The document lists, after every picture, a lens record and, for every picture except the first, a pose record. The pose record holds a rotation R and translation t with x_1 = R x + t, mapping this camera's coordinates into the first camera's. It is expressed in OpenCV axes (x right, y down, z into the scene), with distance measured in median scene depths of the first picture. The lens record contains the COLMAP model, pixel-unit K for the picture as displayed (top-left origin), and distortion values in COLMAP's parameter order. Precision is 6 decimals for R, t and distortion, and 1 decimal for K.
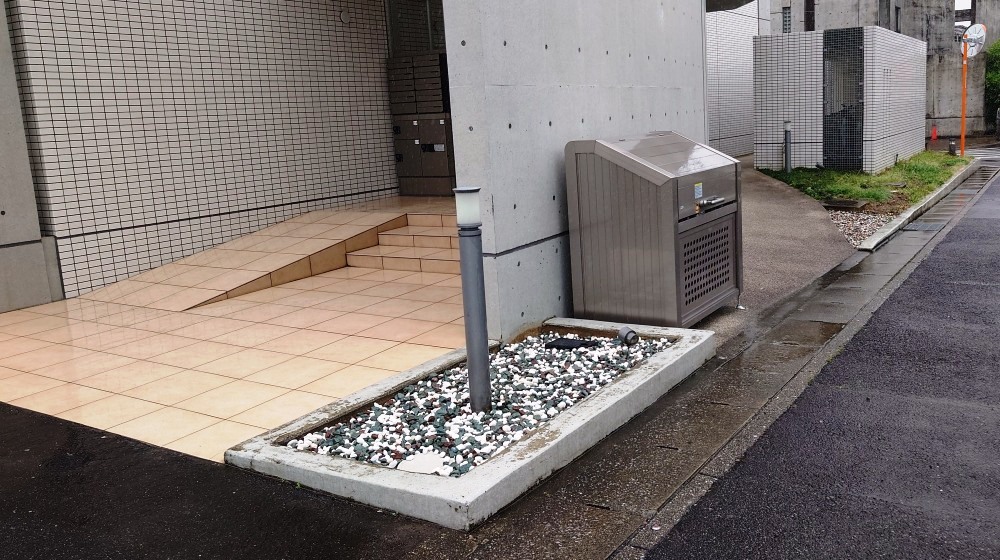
lens RADIAL K [[820.9, 0, 585.7], [0, 820.9, 256.9], [0, 0, 1]] dist [0.005754, -0.002618]
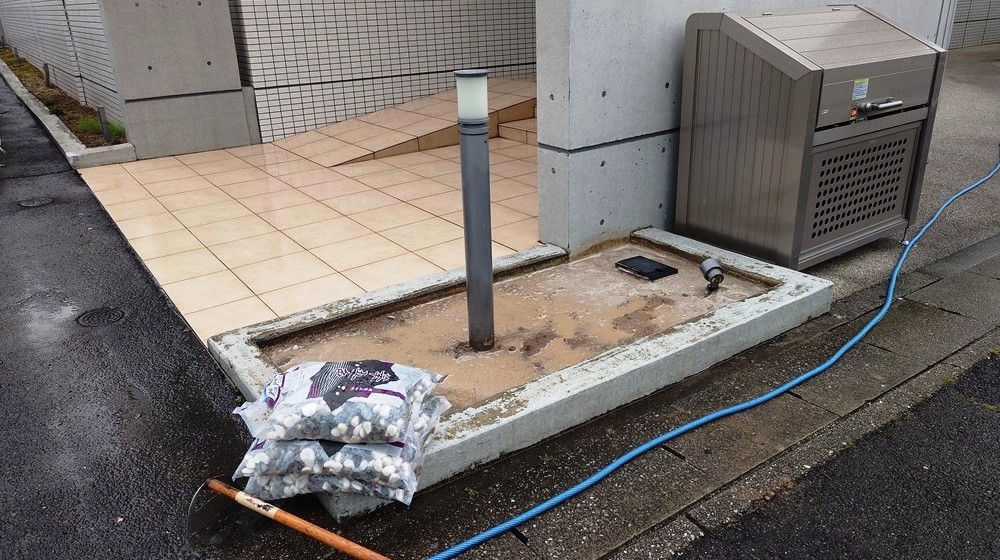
lens RADIAL K [[716.2, 0, 500.0], [0, 716.2, 280.0], [0, 0, 1]] dist [0.004466, 0.001754]
pose [[0.910850, 0.173123, -0.374675, 0.110455], [-0.087938, 0.968336, 0.233651, -0.035534], [0.403262, -0.179873, 0.897232, 0.246485]]
